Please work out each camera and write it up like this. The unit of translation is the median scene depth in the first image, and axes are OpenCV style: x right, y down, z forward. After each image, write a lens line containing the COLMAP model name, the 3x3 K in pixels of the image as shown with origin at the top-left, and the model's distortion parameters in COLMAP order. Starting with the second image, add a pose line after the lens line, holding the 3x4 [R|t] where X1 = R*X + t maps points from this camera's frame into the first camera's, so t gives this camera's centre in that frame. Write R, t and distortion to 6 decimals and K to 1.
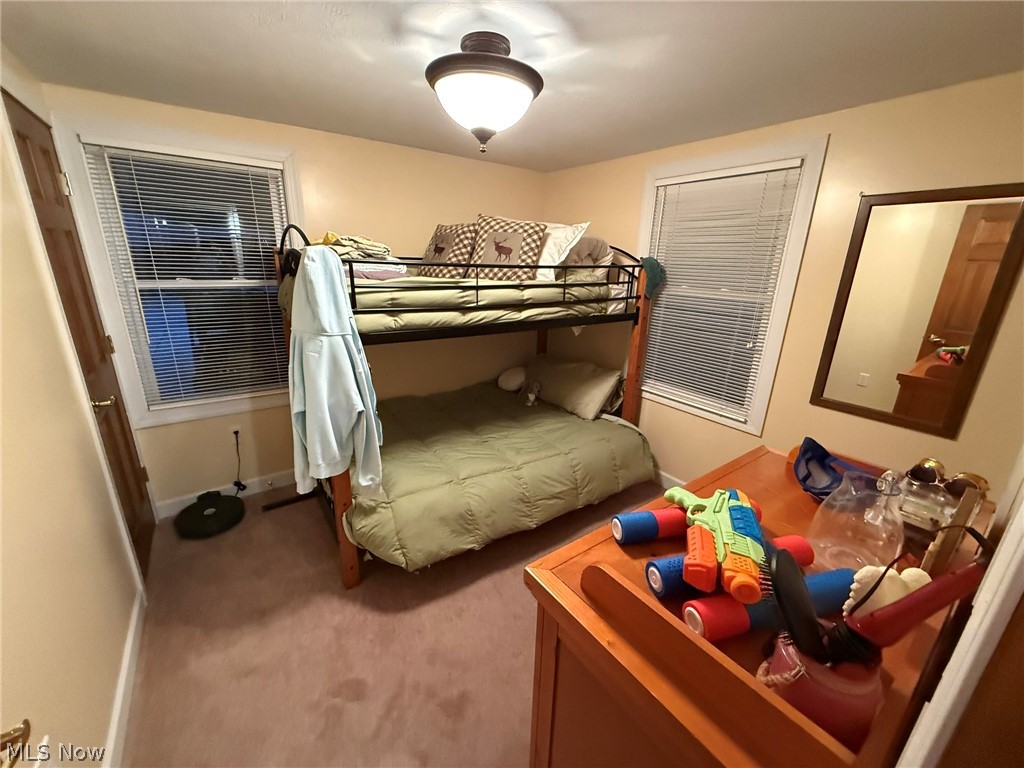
lens RADIAL K [[405.8, 0, 508.3], [0, 405.8, 383.4], [0, 0, 1]] dist [0.000416, -0.000296]
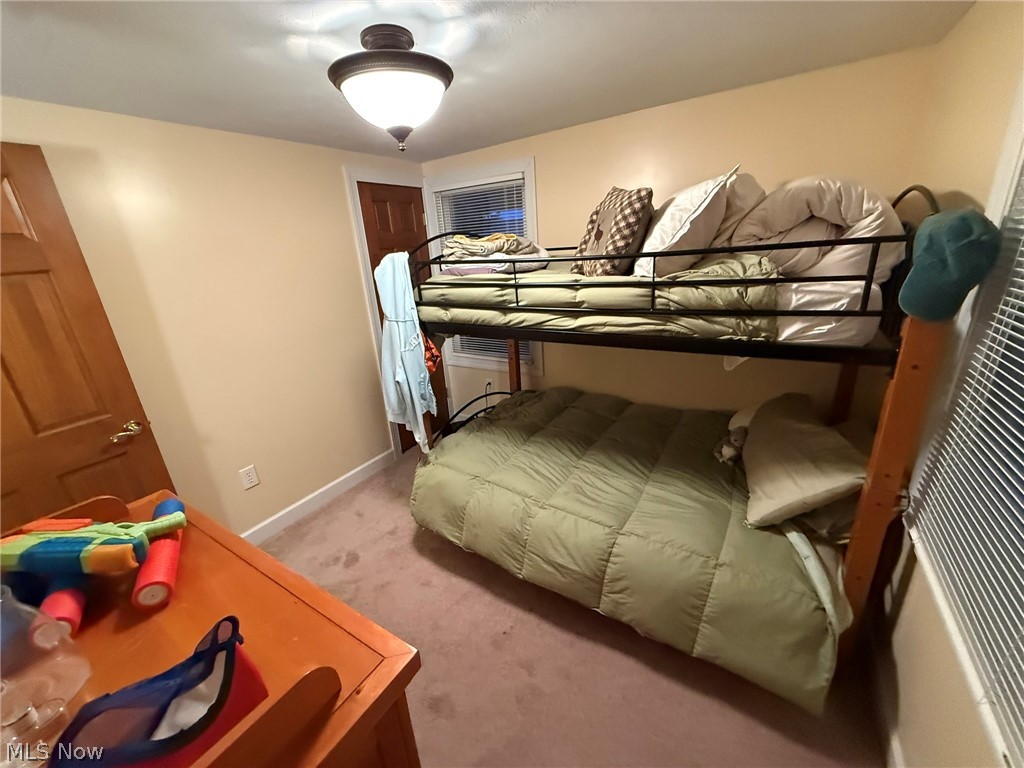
lens RADIAL K [[405.8, 0, 510.4], [0, 405.8, 385.2], [0, 0, 1]] dist [0.000416, -0.000296]
pose [[0.374144, 0.251719, -0.892554, 0.687710], [-0.199633, 0.961754, 0.187552, -0.173057], [0.905628, 0.108012, 0.410086, 0.589093]]
